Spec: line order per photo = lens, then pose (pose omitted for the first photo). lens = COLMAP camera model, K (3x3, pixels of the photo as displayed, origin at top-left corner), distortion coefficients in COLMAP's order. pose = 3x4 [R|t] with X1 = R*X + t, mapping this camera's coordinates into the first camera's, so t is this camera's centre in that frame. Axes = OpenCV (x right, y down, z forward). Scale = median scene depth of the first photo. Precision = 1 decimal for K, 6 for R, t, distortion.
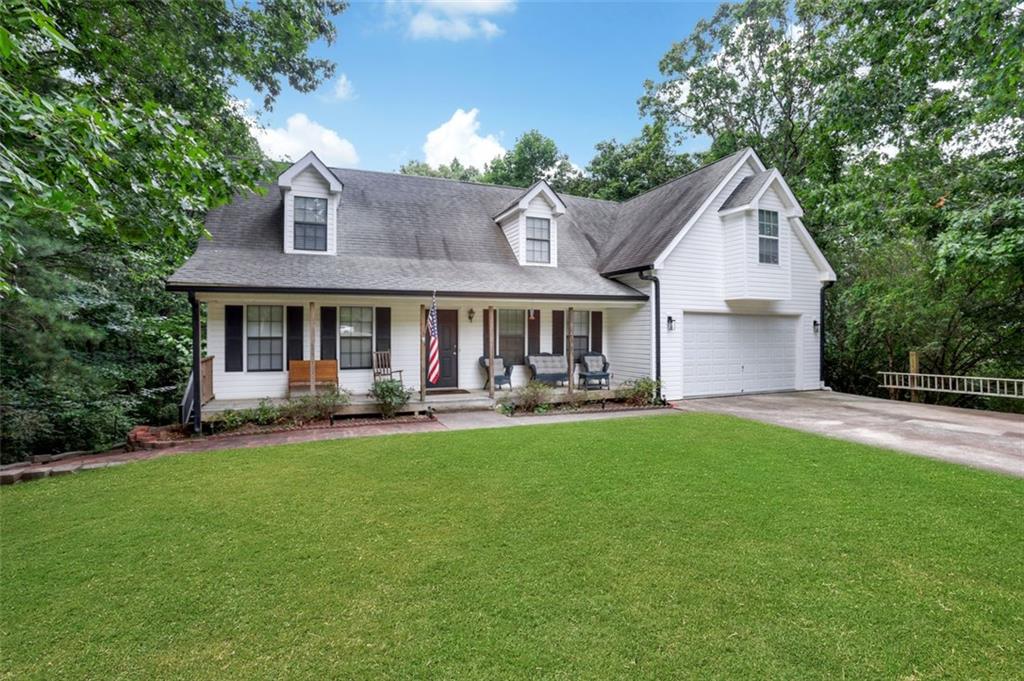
lens RADIAL K [[478.2, 0, 505.2], [0, 478.2, 337.7], [0, 0, 1]] dist [-0.066211, 0.027732]
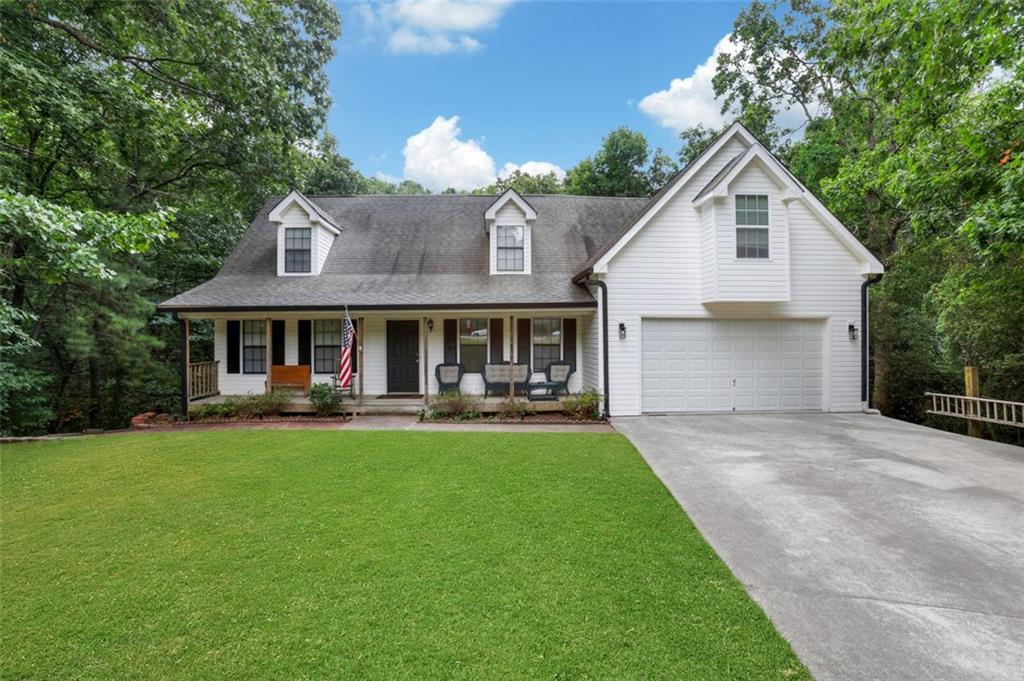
lens RADIAL K [[478.2, 0, 505.2], [0, 478.2, 337.7], [0, 0, 1]] dist [-0.066211, 0.027732]
pose [[0.938127, -0.003811, -0.346270, 0.444948], [0.001052, 0.999966, -0.008155, -0.010063], [0.346289, 0.007287, 0.938099, 0.063714]]
